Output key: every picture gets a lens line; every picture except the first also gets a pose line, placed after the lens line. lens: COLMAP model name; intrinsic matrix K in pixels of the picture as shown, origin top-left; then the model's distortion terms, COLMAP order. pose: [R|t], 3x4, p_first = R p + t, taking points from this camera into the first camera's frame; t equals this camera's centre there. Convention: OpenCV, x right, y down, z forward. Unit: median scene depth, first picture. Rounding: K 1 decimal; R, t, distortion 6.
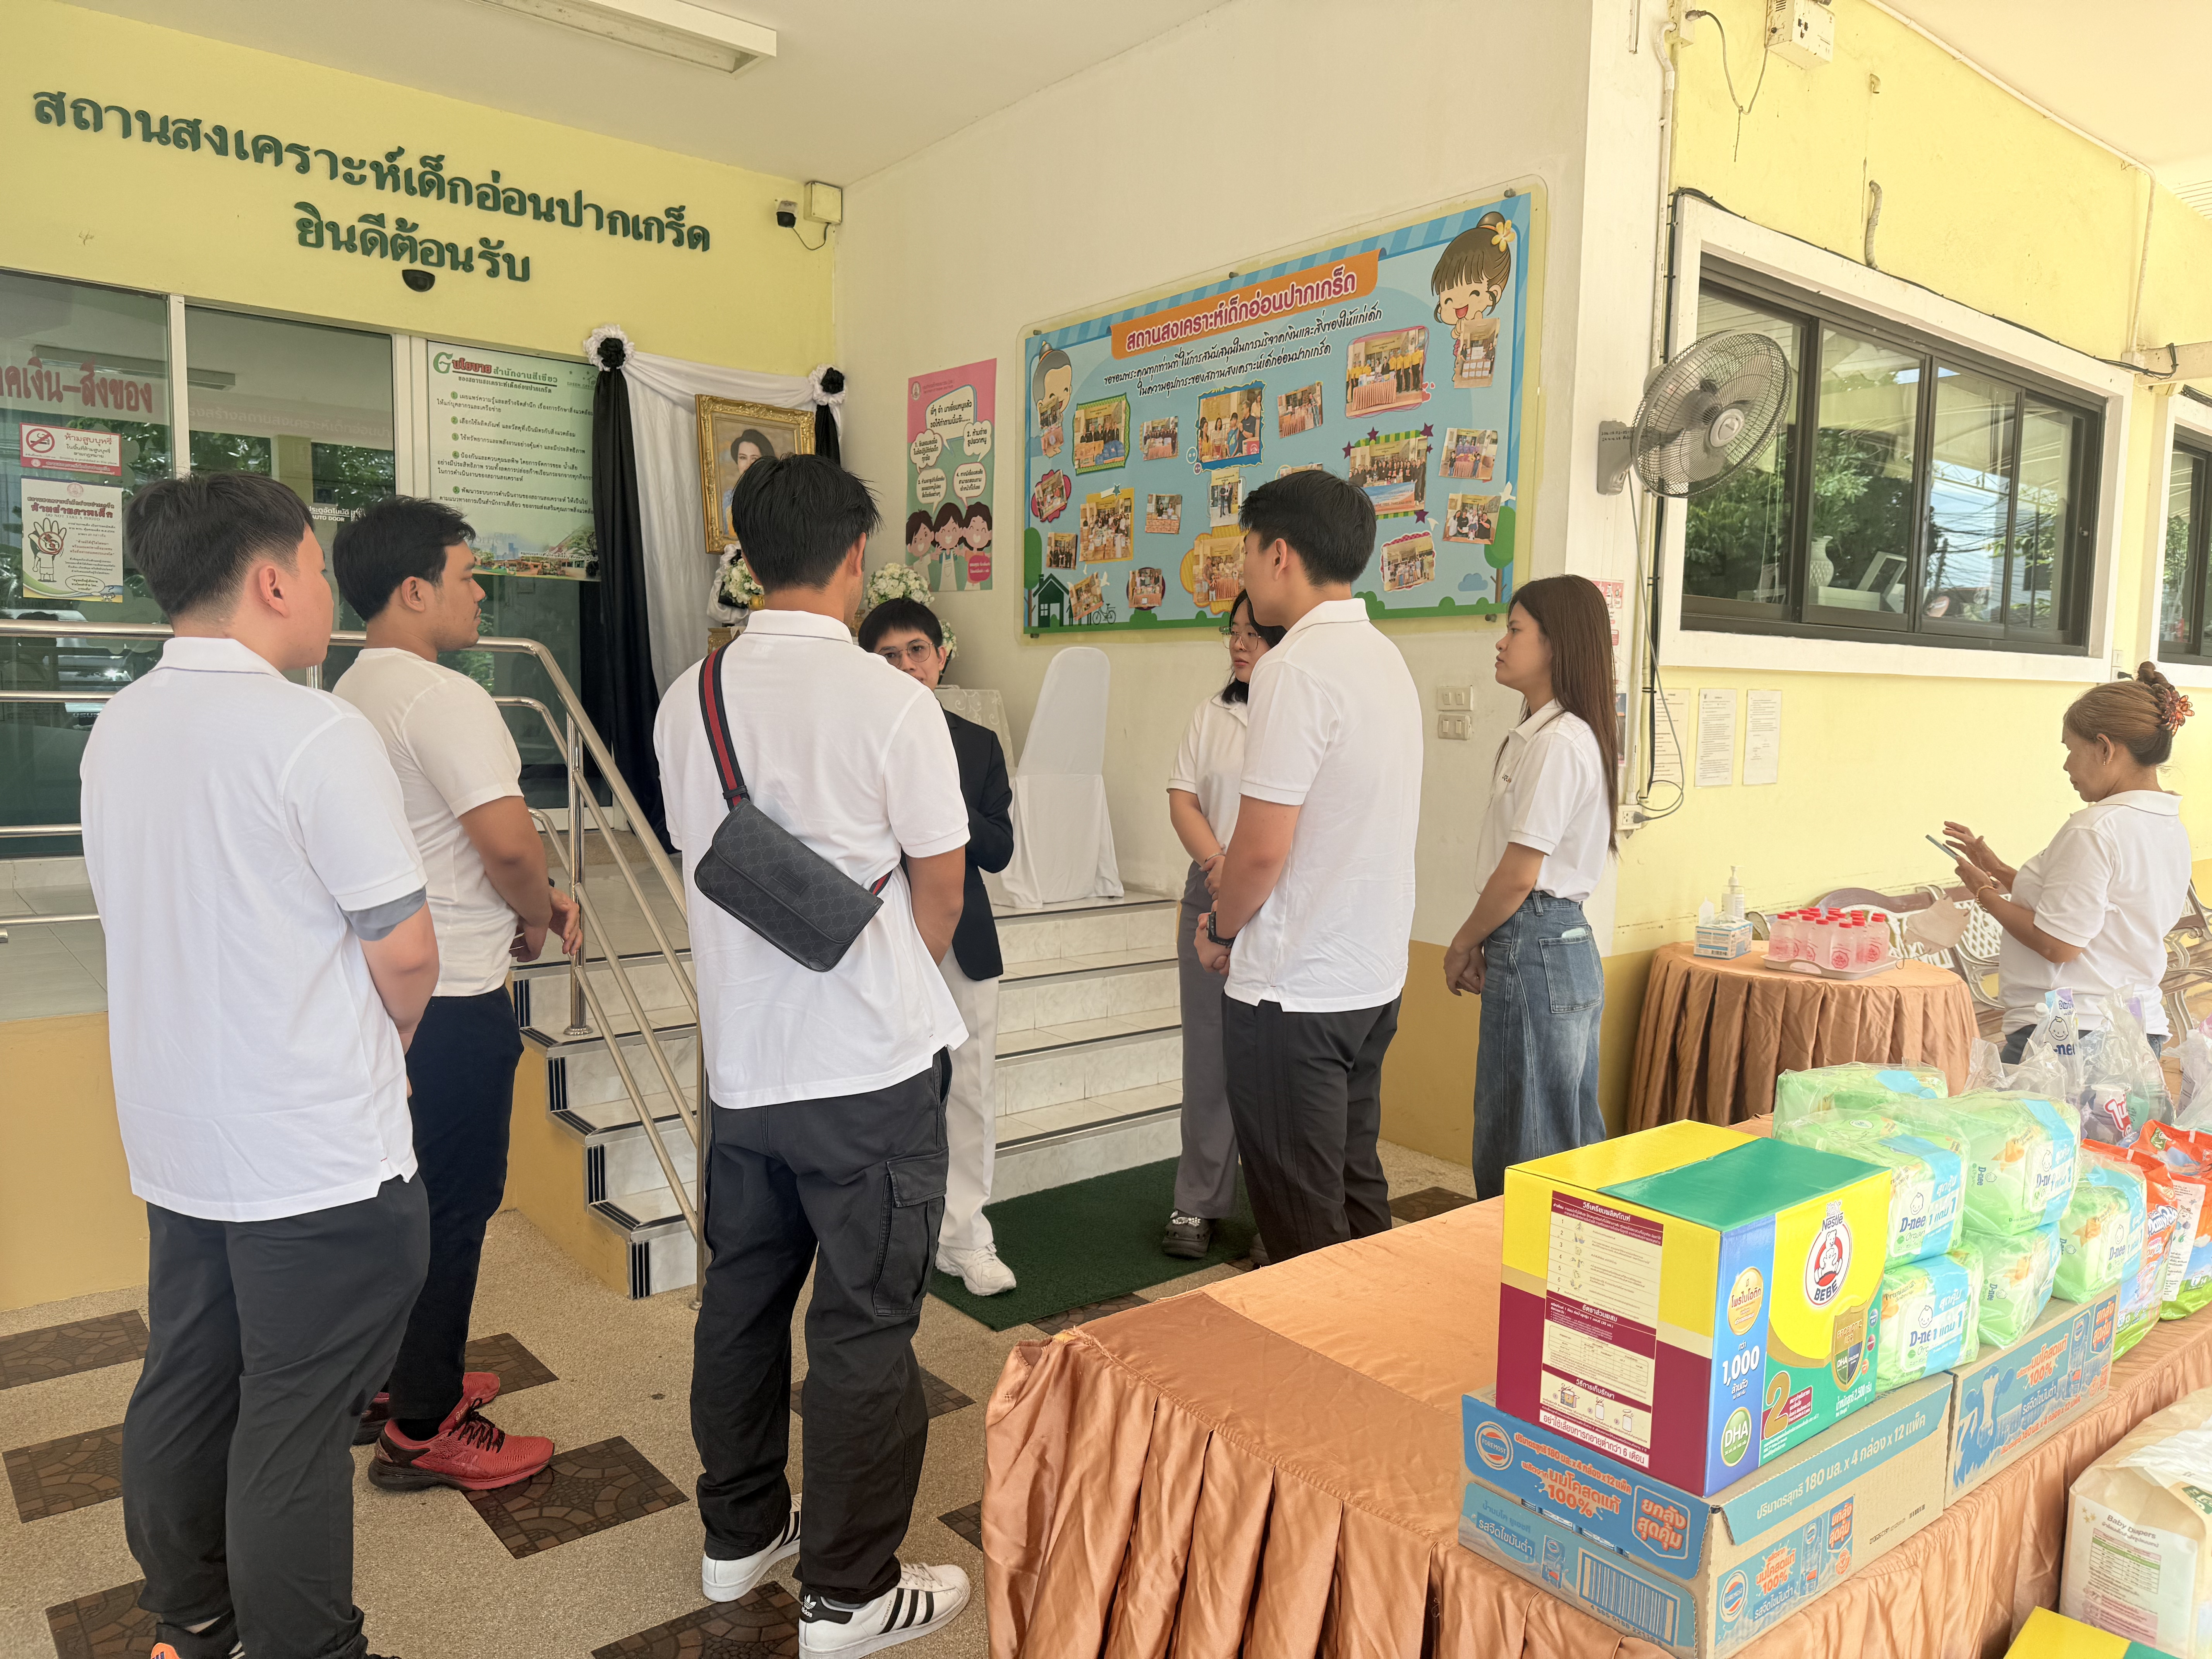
lens RADIAL K [[1568.1, 0, 1099.8], [0, 1568.1, 836.9], [0, 0, 1]] dist [0.003737, -0.008955]
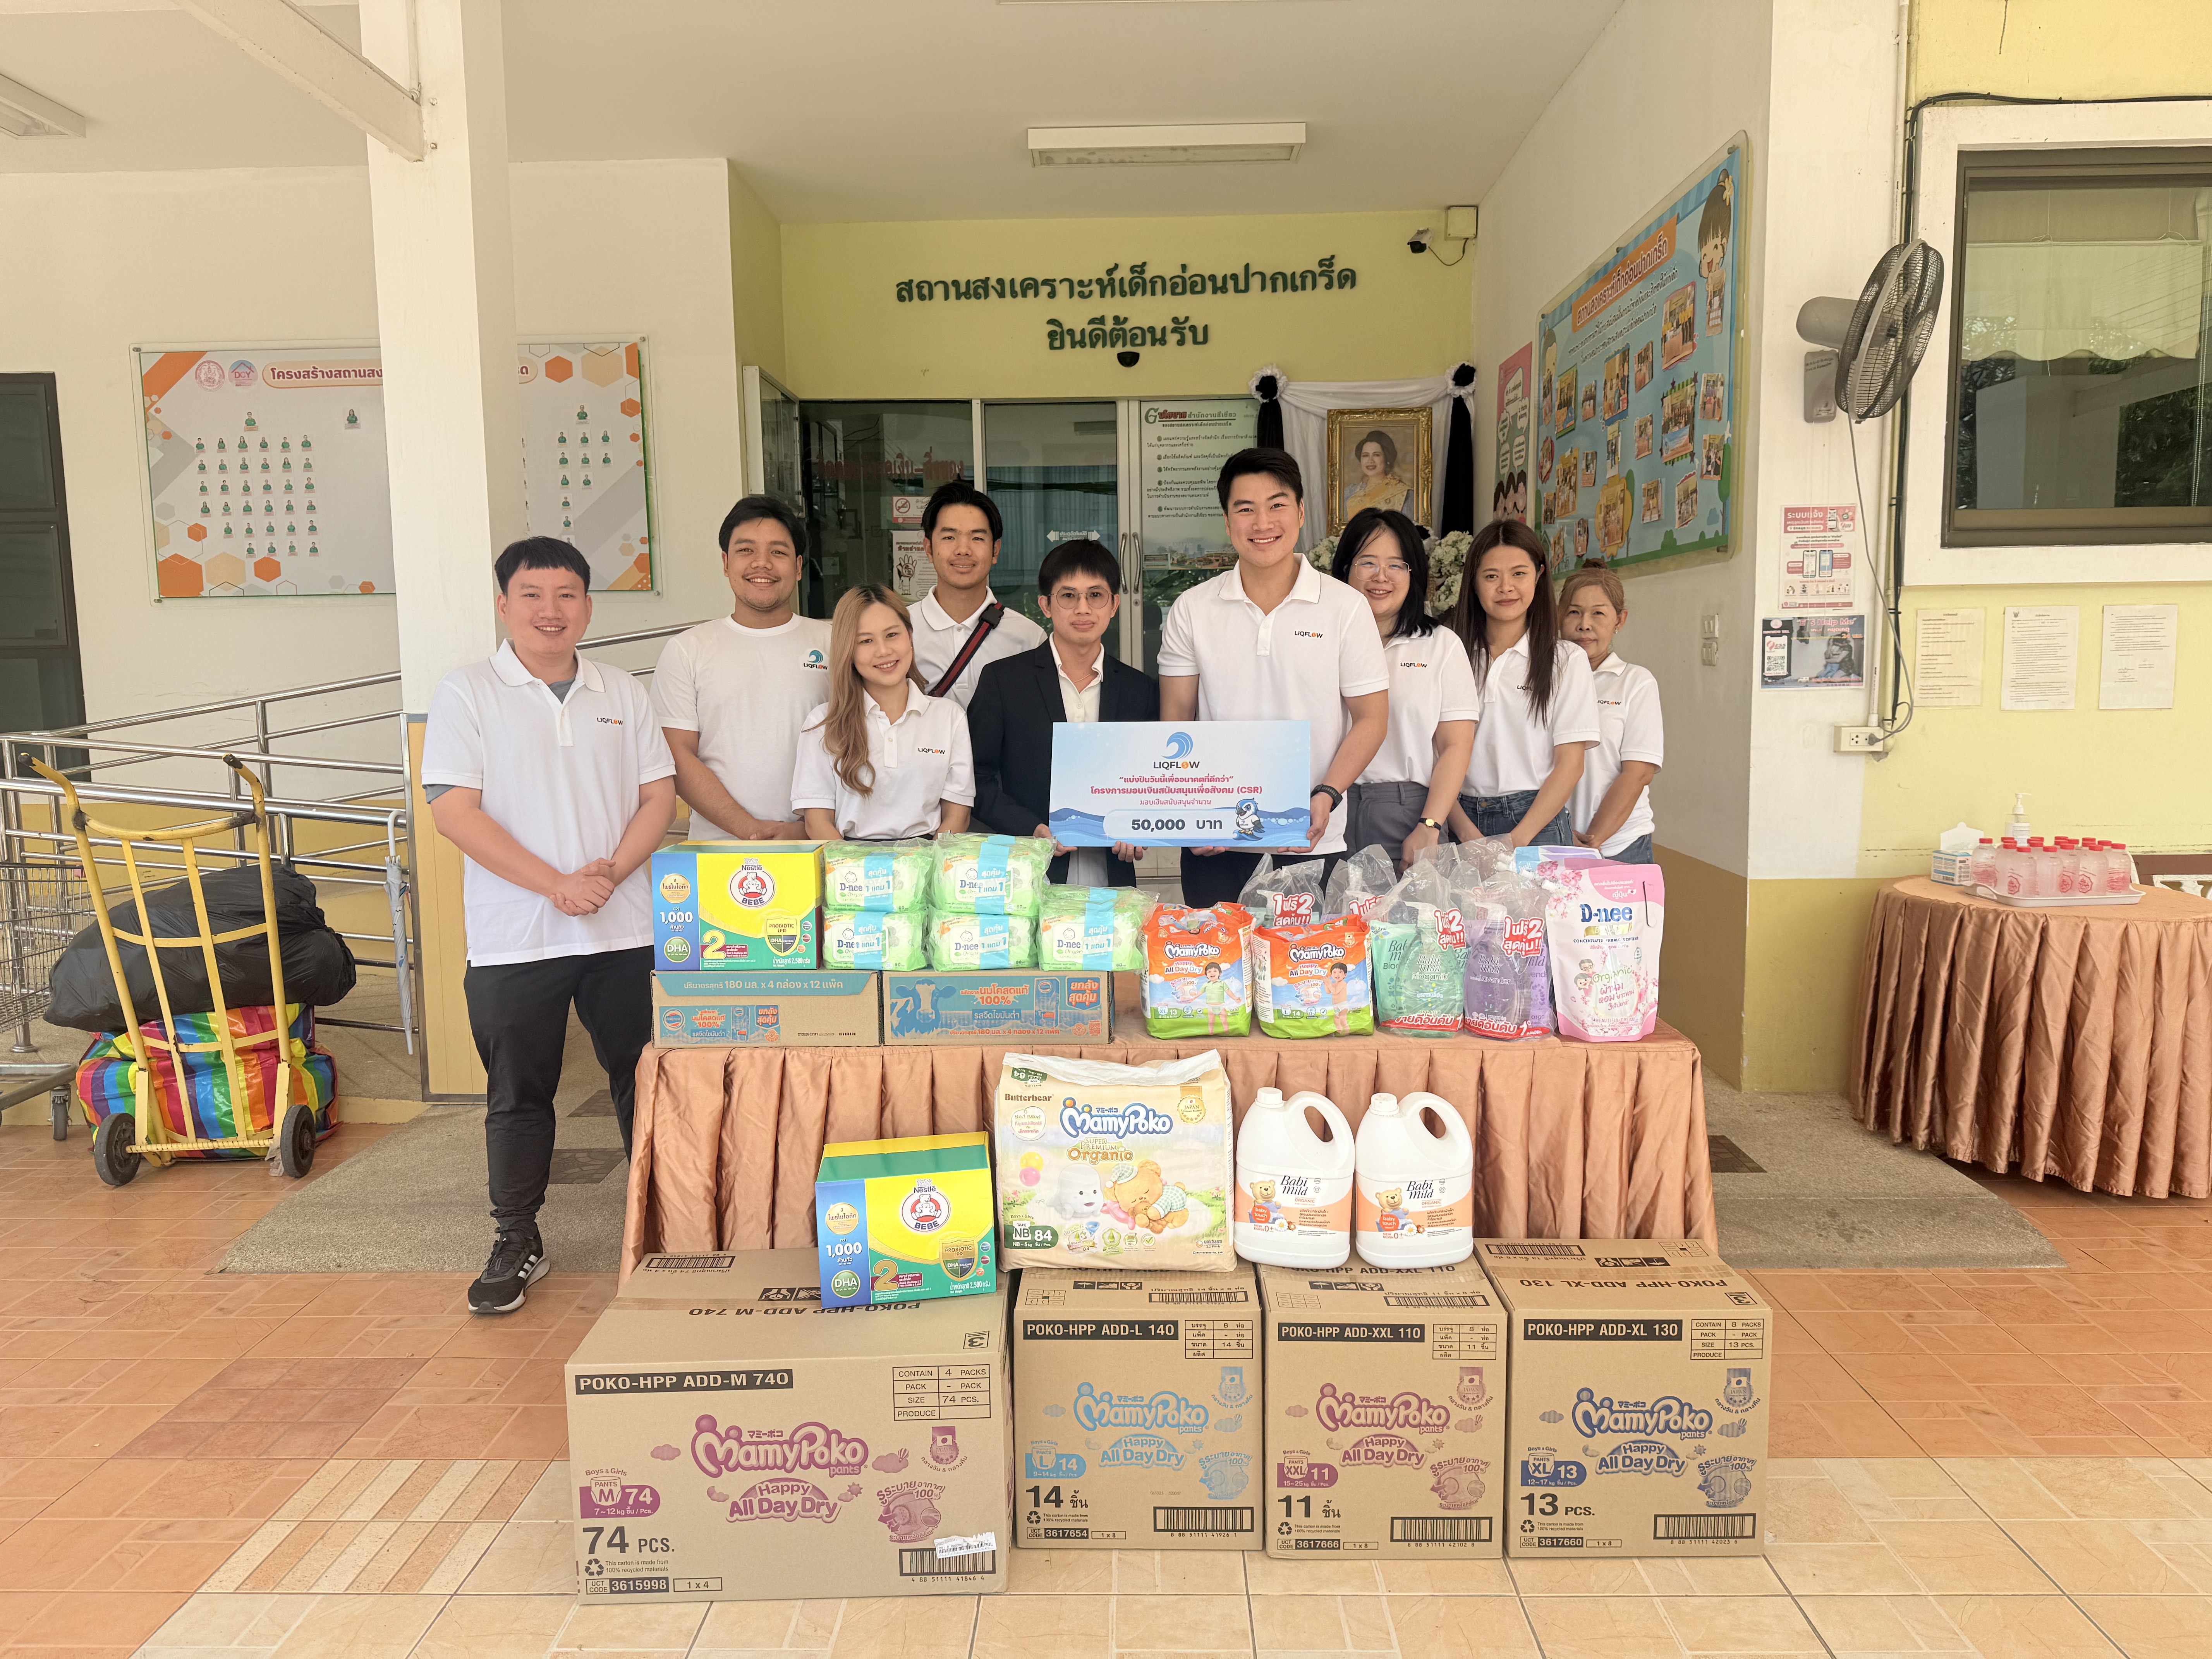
lens RADIAL K [[1536.2, 0, 1099.0], [0, 1536.2, 835.7], [0, 0, 1]] dist [0.143617, -0.266908]
pose [[0.758708, 0.044236, -0.649927, 0.519261], [-0.032248, 0.999019, 0.030351, 0.029083], [0.650632, -0.002069, 0.759390, -0.068648]]
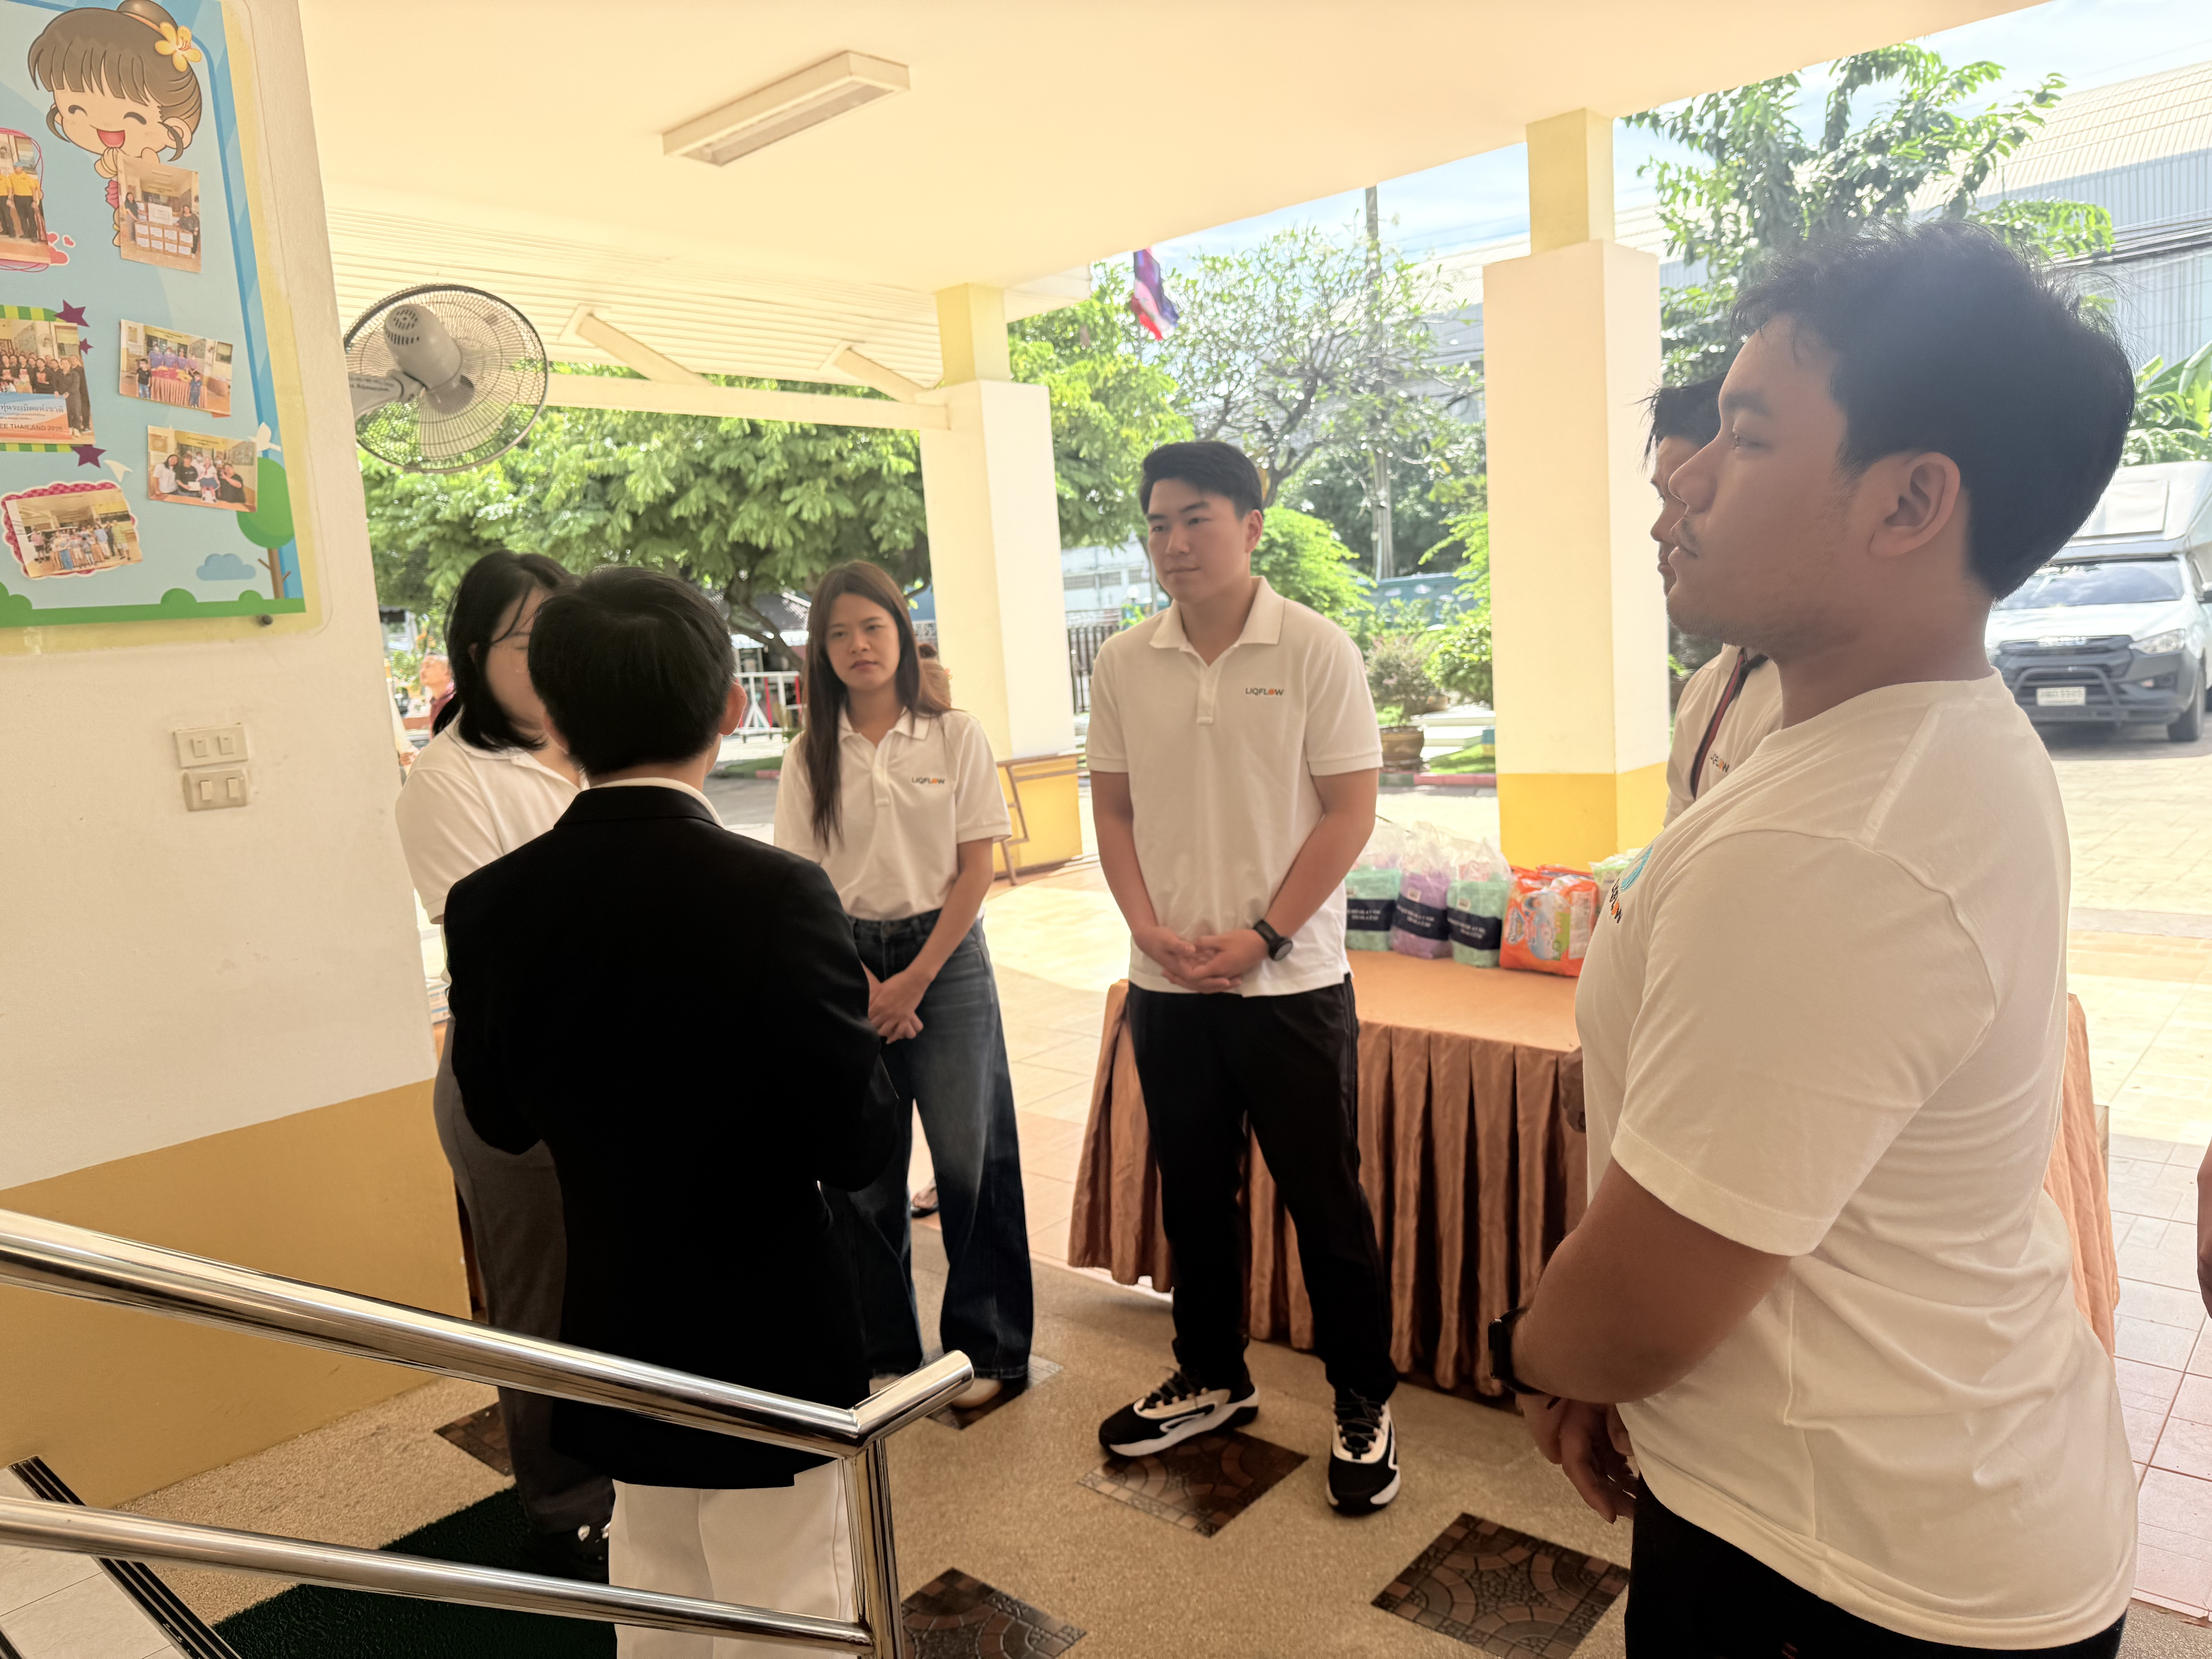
lens RADIAL K [[1563.7, 0, 1087.3], [0, 1563.7, 834.2], [0, 0, 1]] dist [0.020848, -0.032521]
pose [[-0.158873, -0.141835, 0.977058, -0.402026], [0.157090, 0.973388, 0.166846, -0.088711], [-0.974722, 0.179994, -0.132364, 0.625554]]
